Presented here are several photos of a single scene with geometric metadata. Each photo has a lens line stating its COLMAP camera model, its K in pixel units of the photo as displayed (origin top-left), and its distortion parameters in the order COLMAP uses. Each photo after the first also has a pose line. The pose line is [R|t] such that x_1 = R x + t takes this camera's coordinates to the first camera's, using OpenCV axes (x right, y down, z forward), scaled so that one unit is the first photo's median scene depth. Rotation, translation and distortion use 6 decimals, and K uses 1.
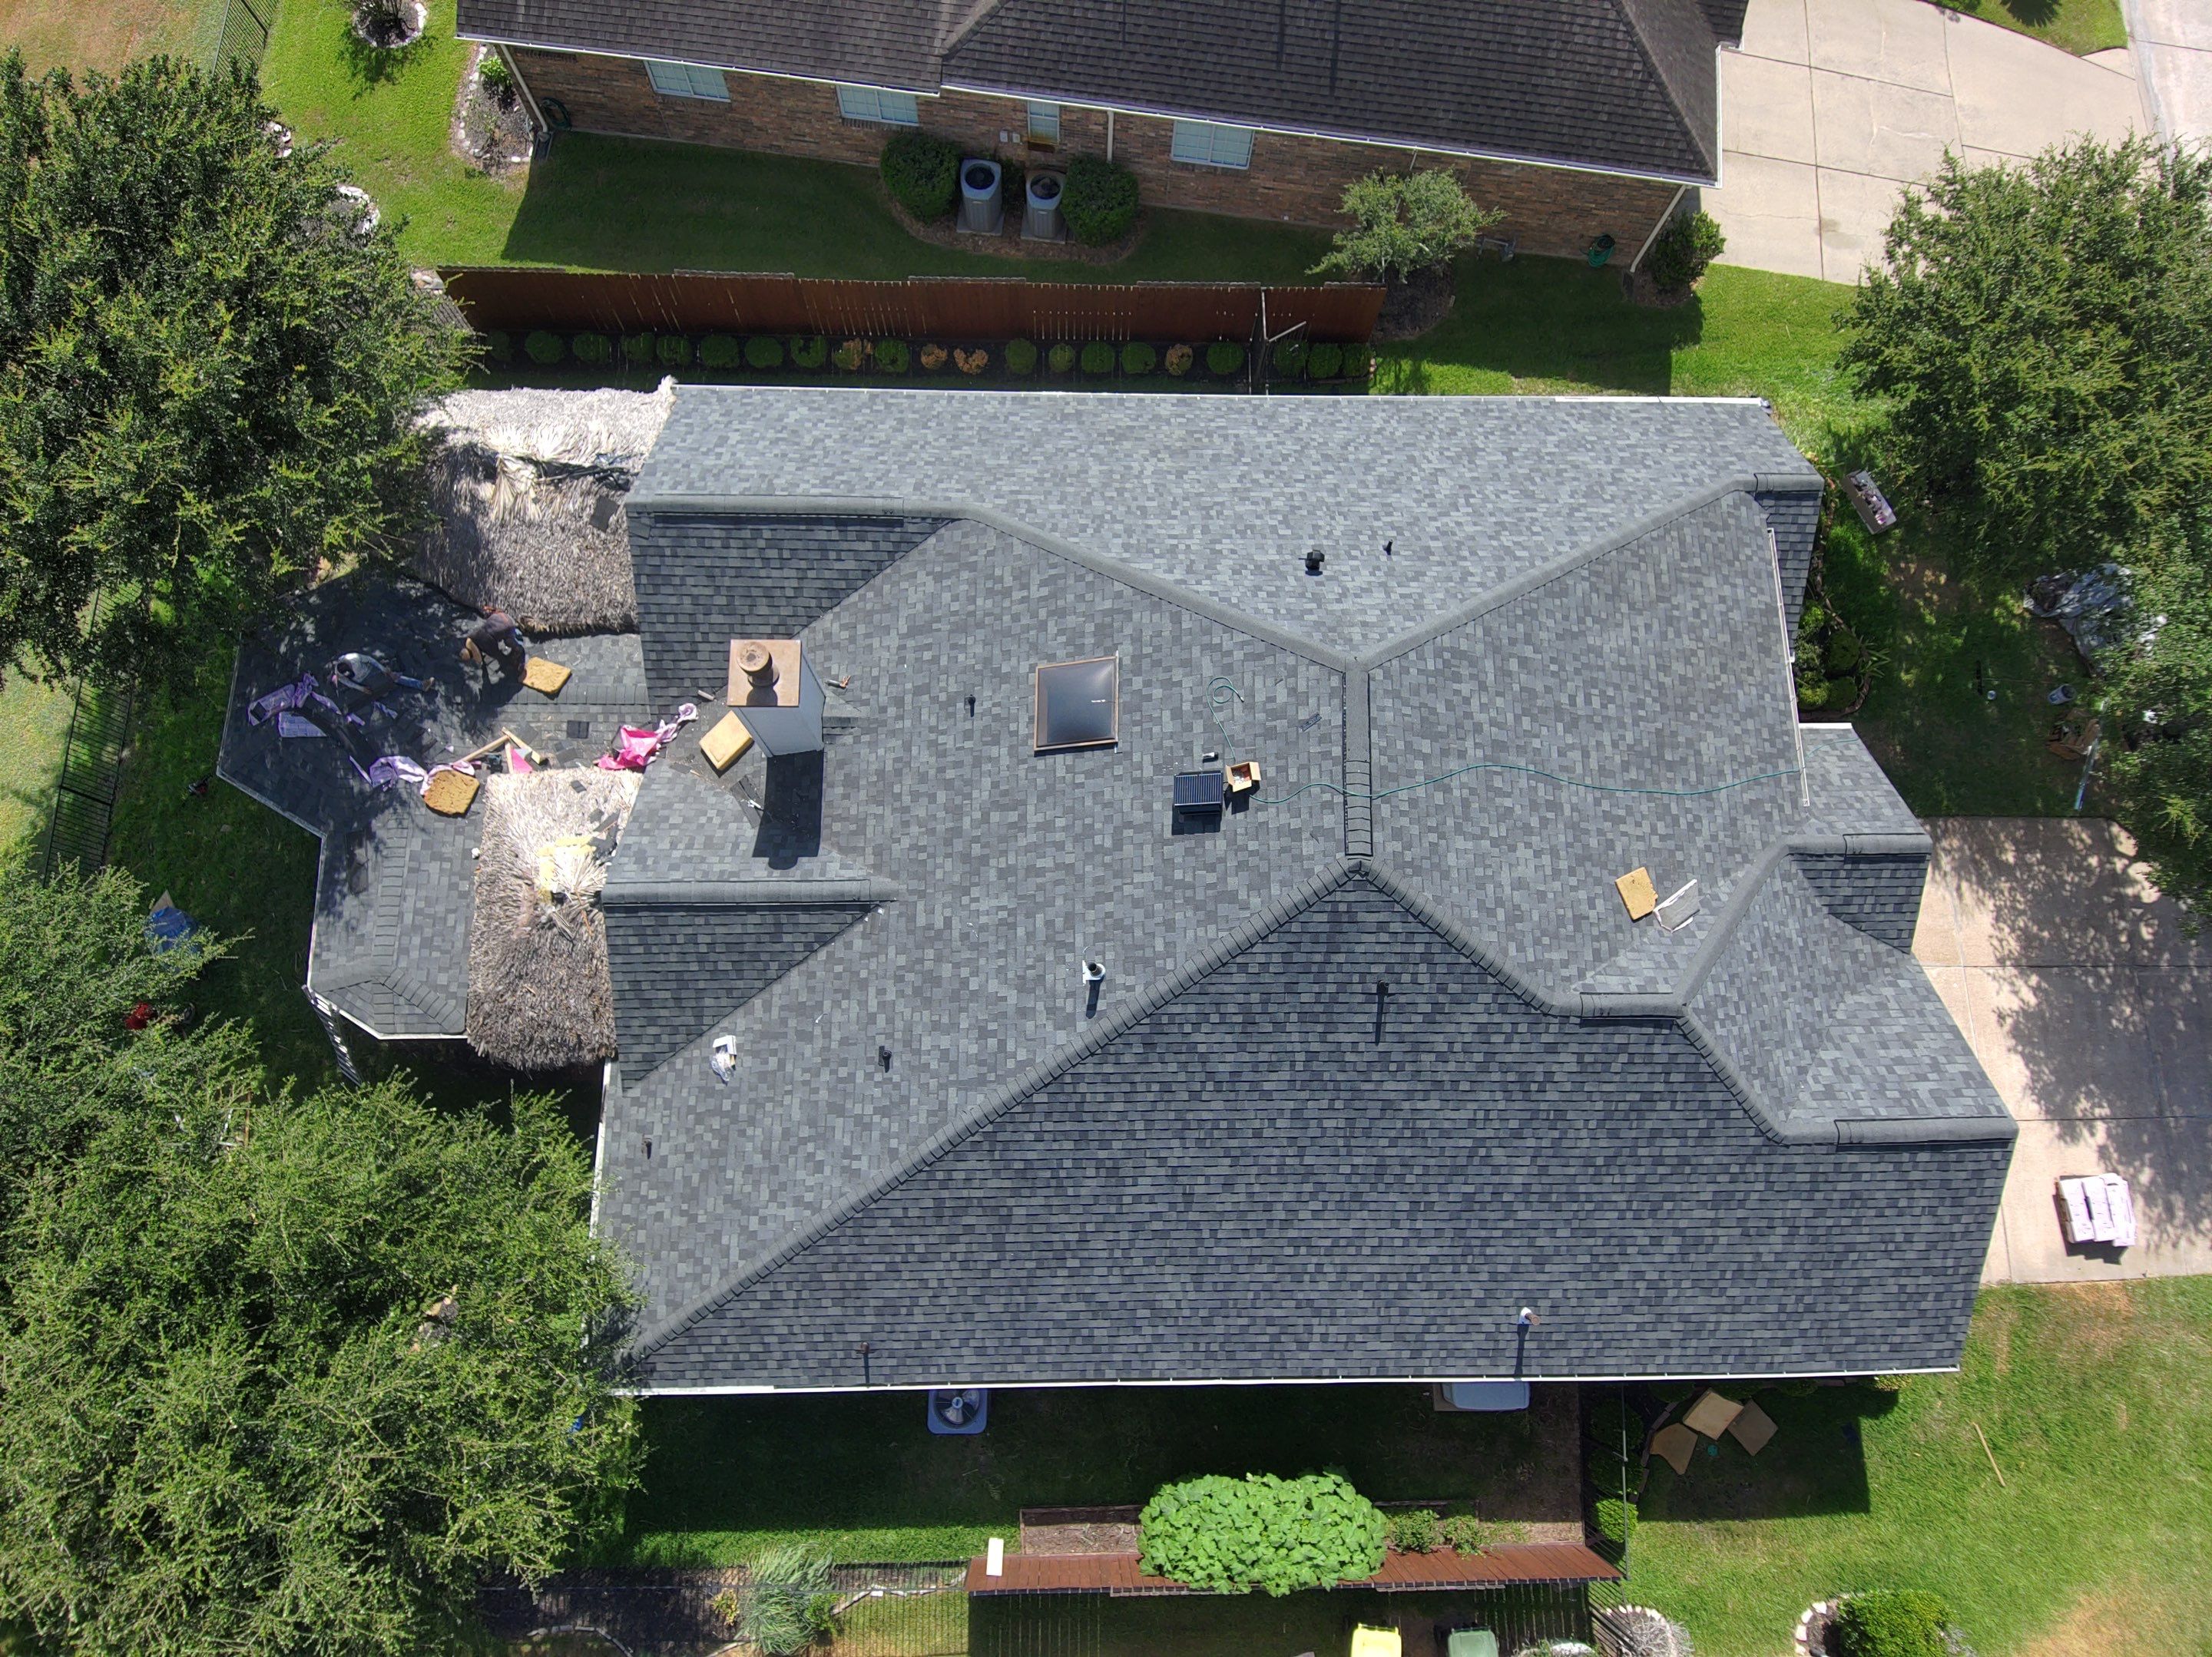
lens RADIAL K [[1296.2, 0, 1116.3], [0, 1296.2, 831.4], [0, 0, 1]] dist [0.091619, -0.121322]
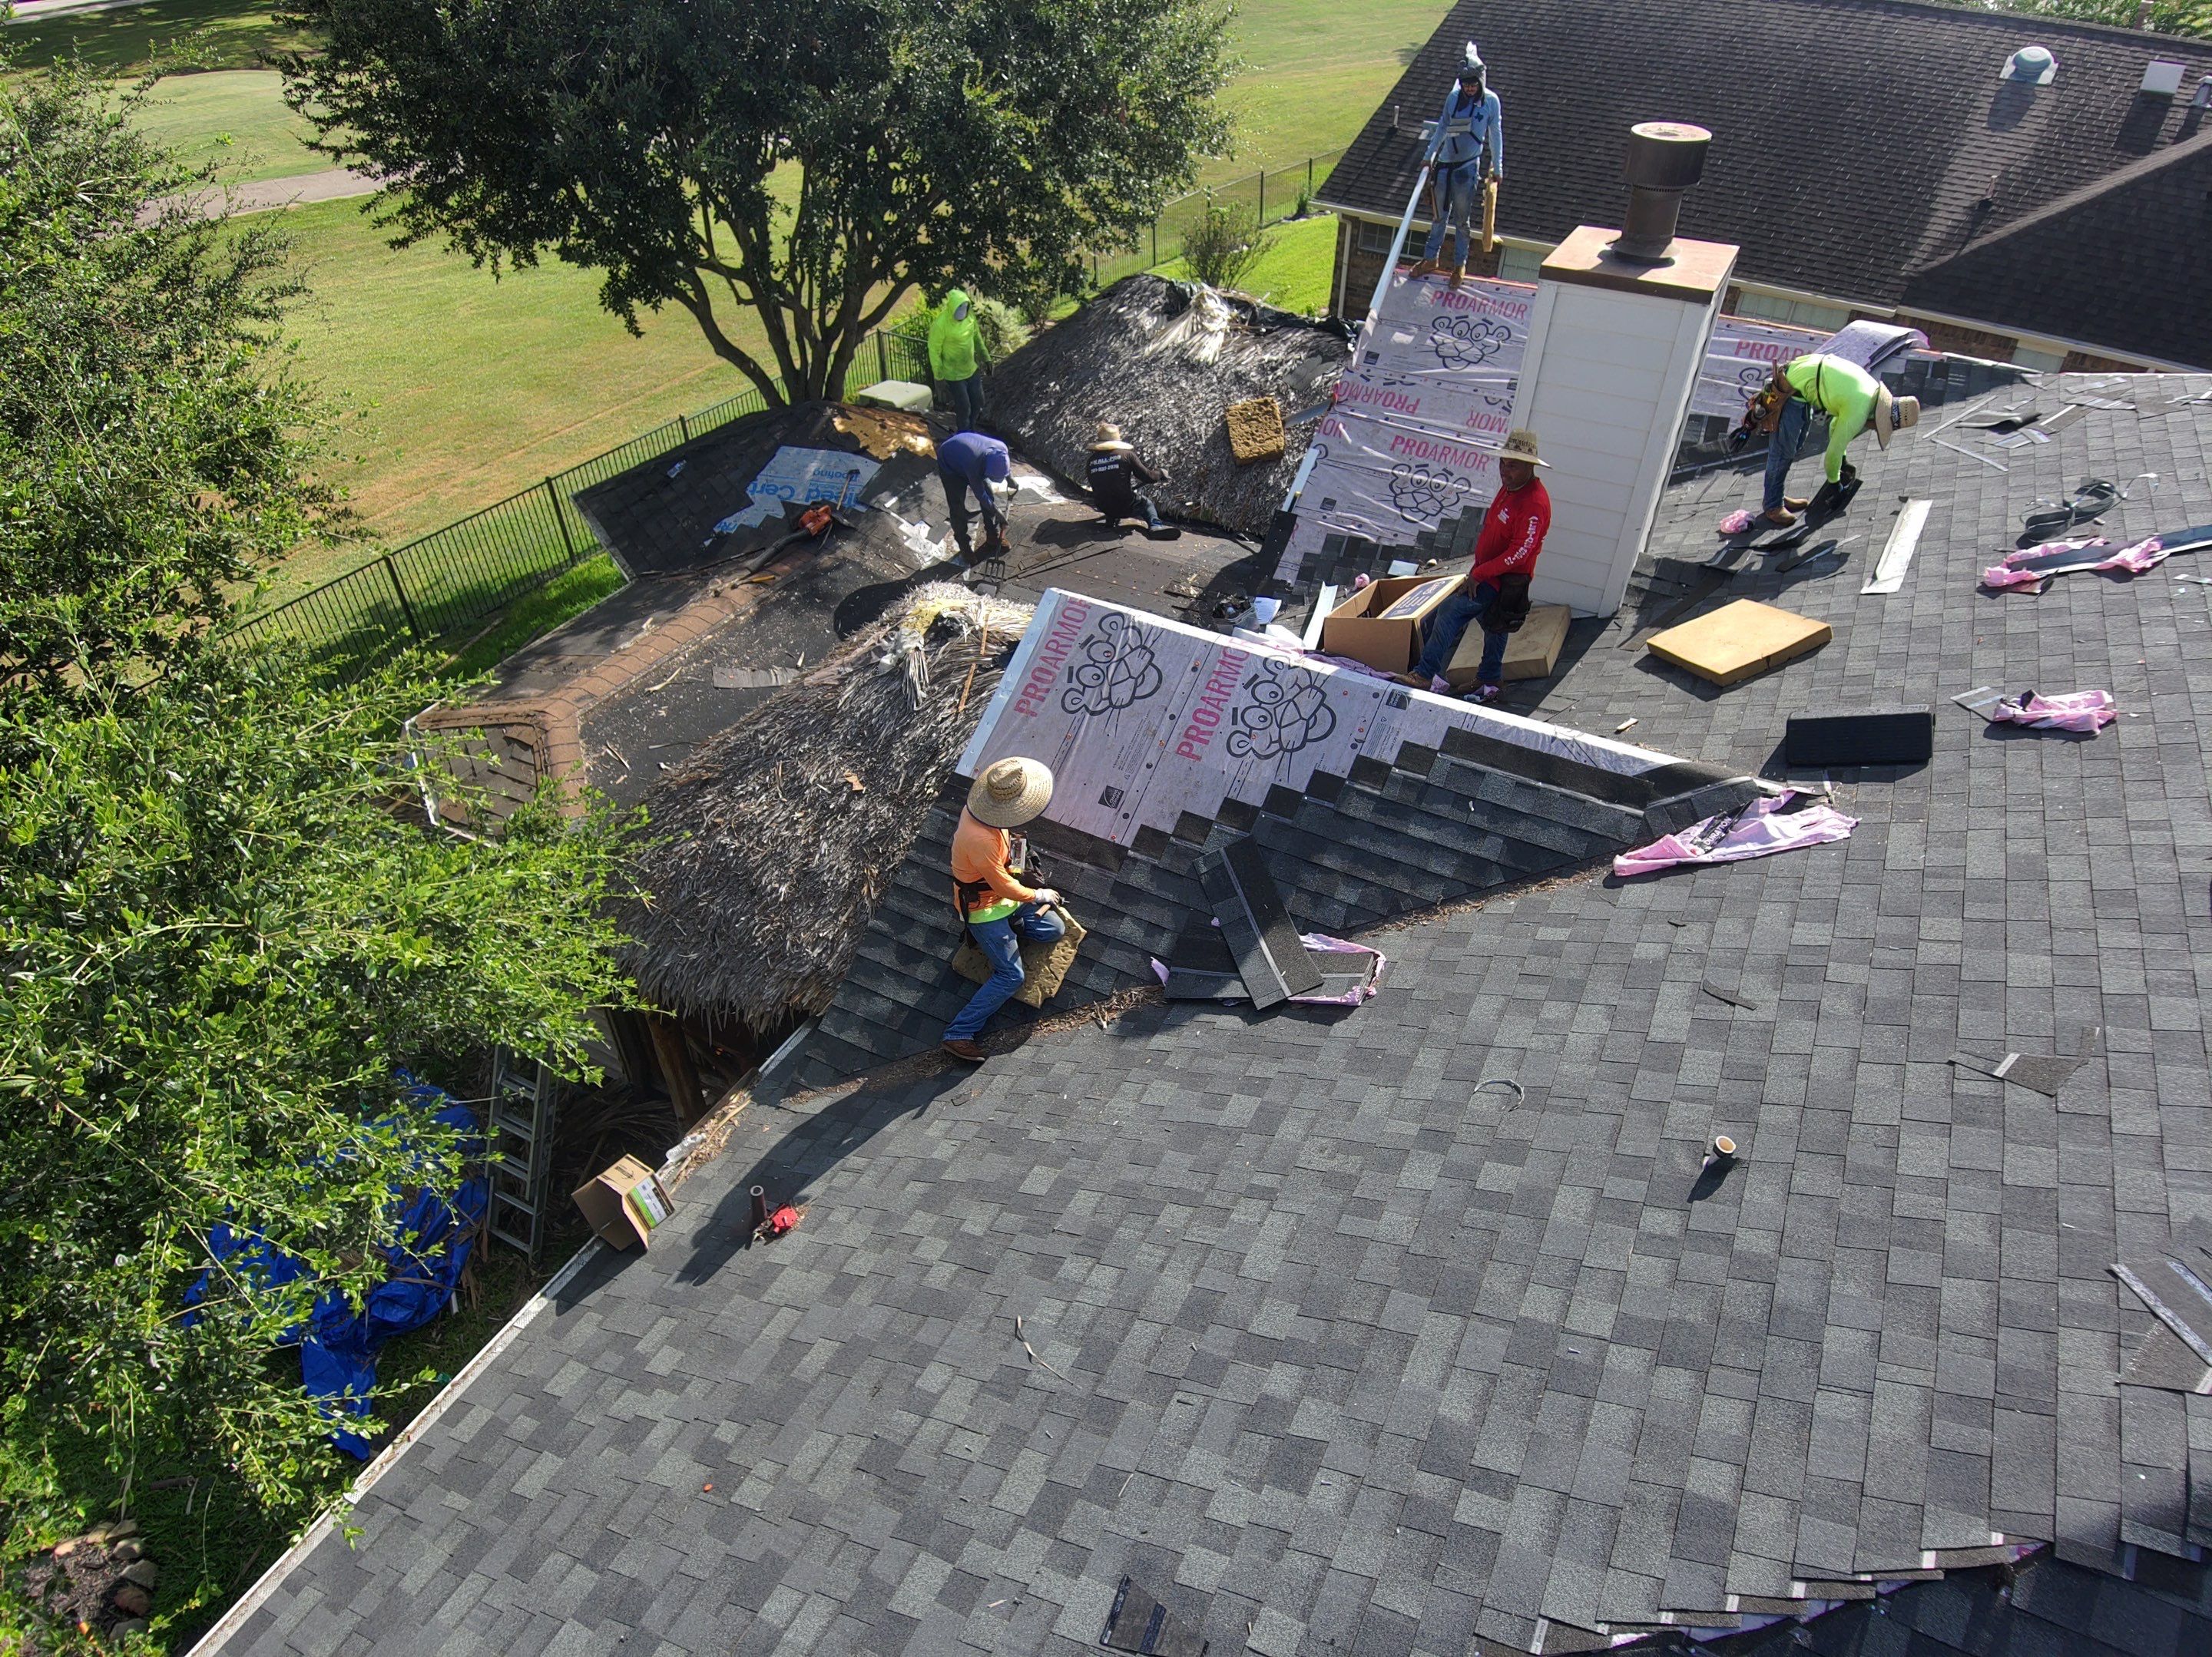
lens RADIAL K [[1295.5, 0, 1116.5], [0, 1295.5, 836.5], [0, 0, 1]] dist [0.092497, -0.128242]
pose [[0.876895, 0.281112, -0.389912, -0.172364], [-0.460277, 0.724888, -0.512526, 0.270839], [0.138565, 0.628899, 0.765040, 0.663805]]
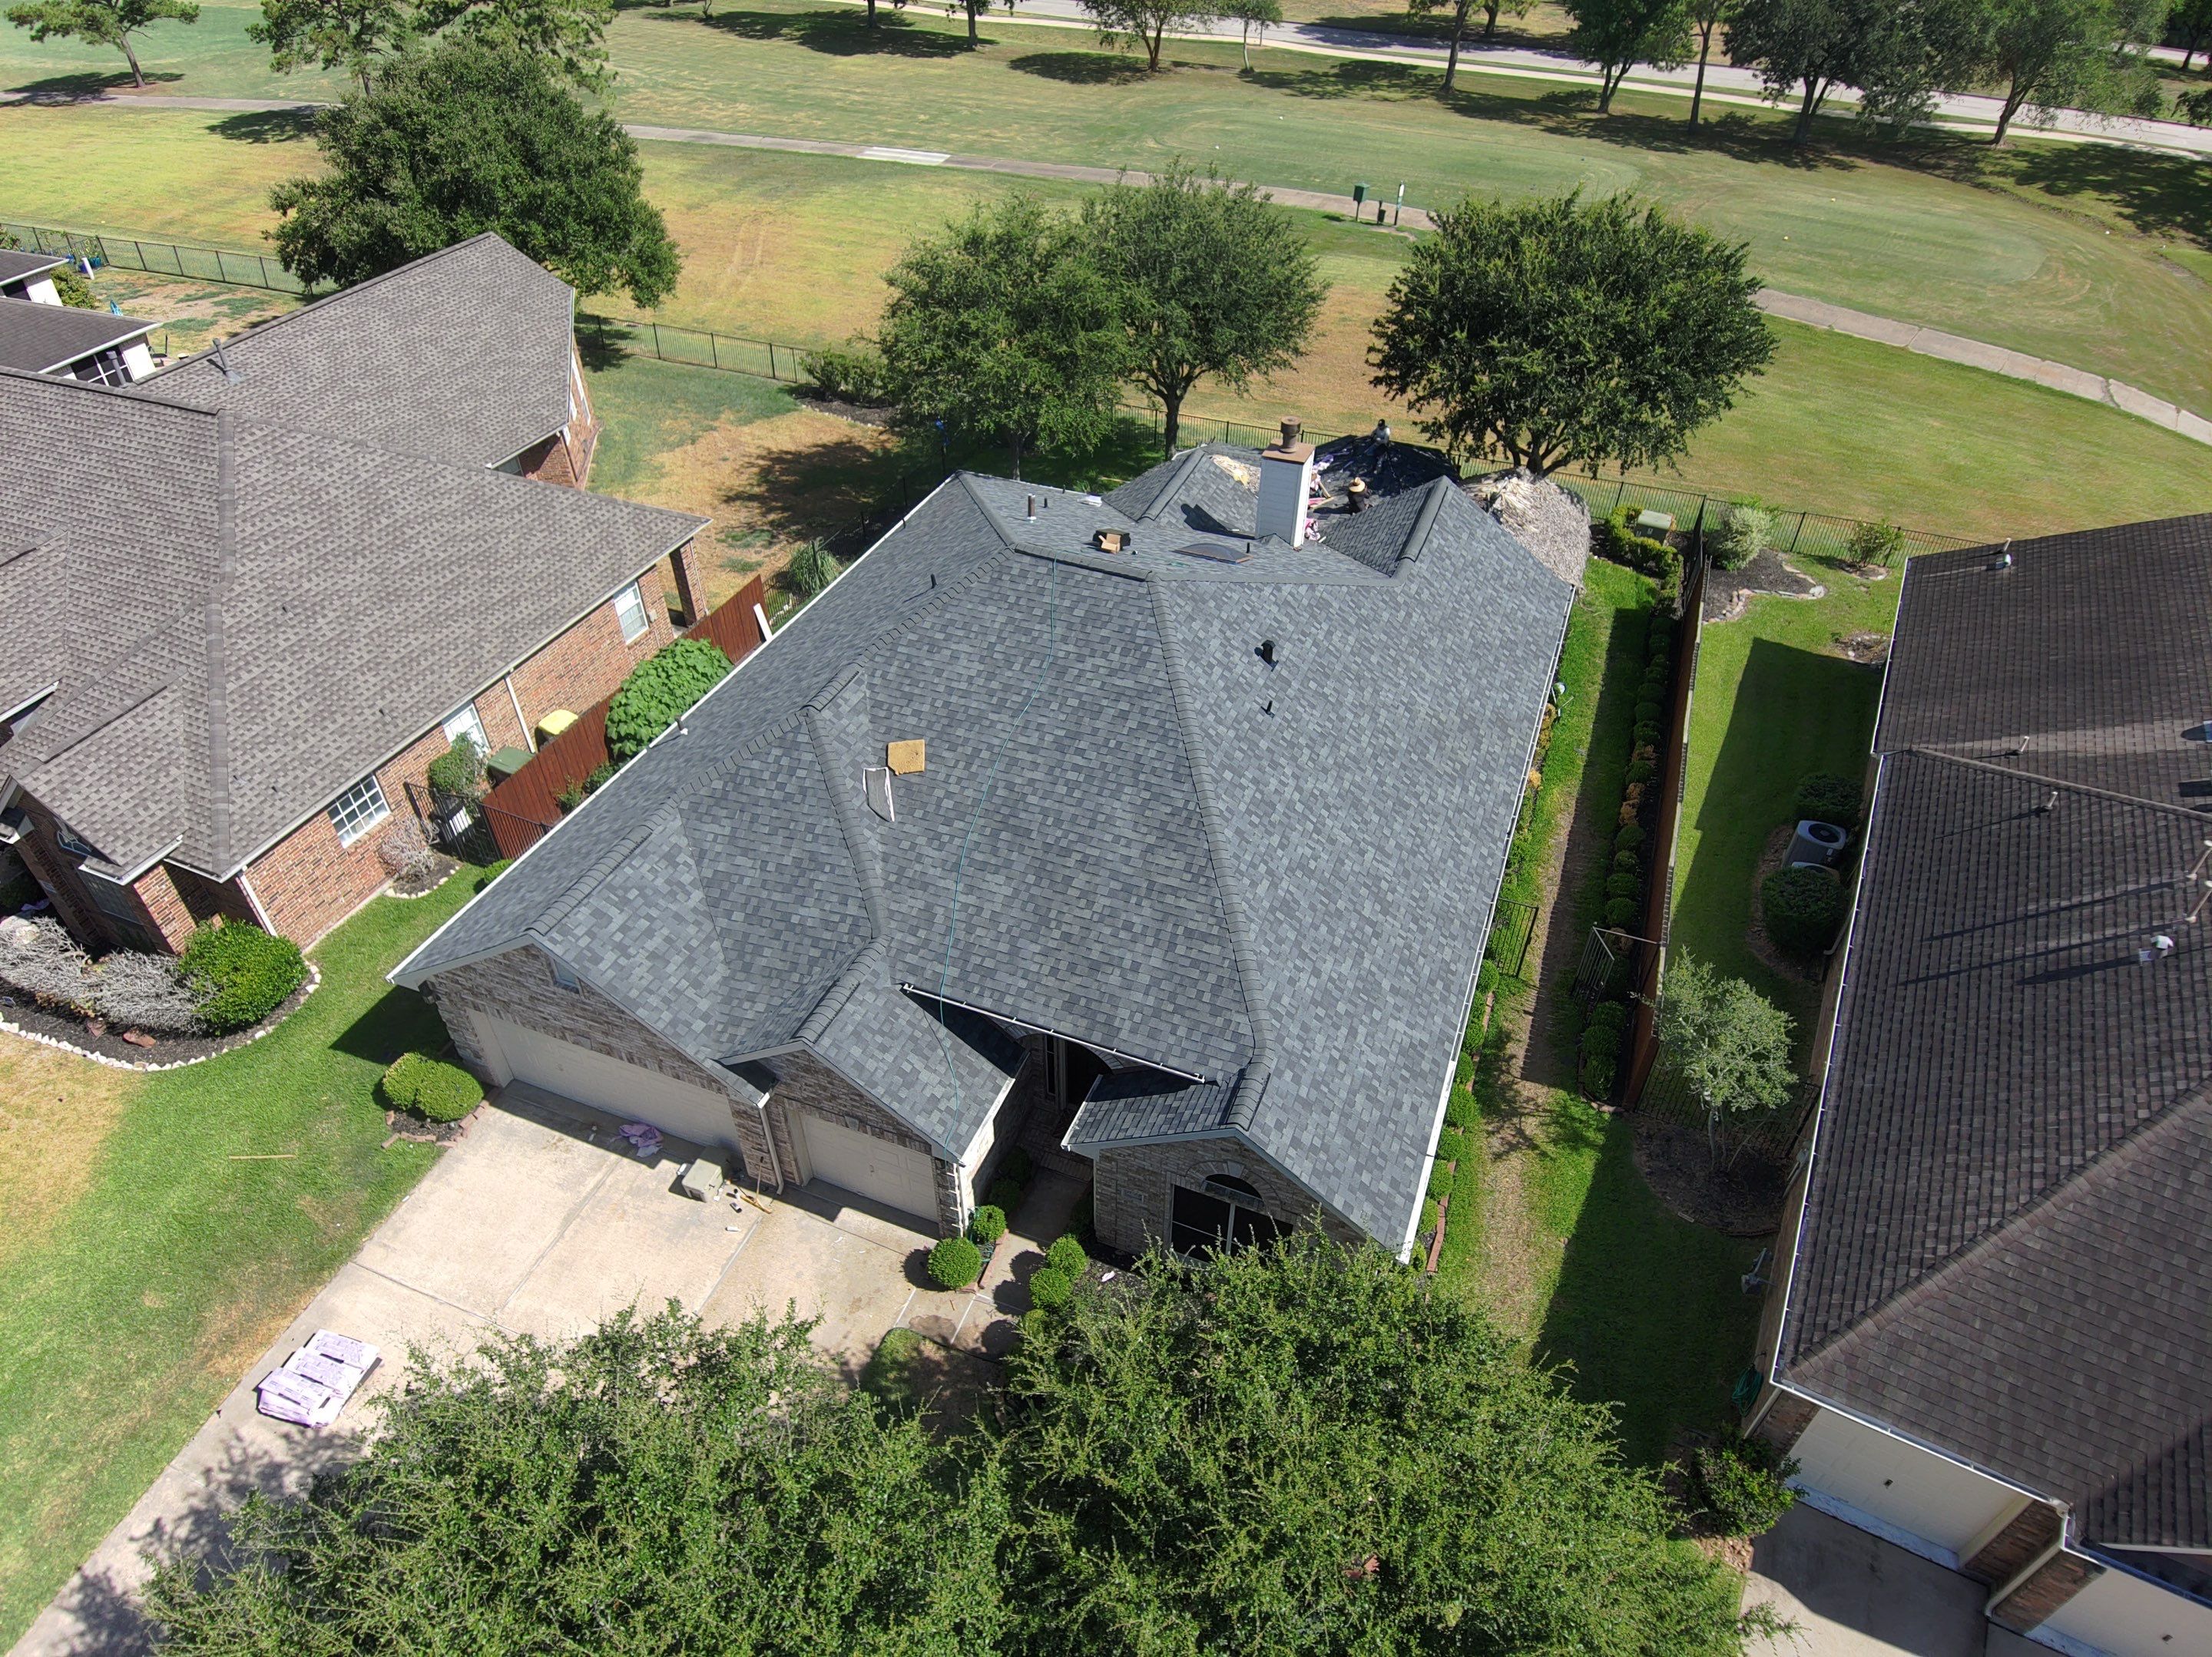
lens RADIAL K [[1309.5, 0, 1115.3], [0, 1309.5, 822.4], [0, 0, 1]] dist [0.083402, -0.110567]
pose [[-0.370504, 0.564839, -0.737349, 1.077679], [-0.906125, -0.045350, 0.420572, -0.541443], [0.204117, 0.823954, 0.528618, 0.416544]]
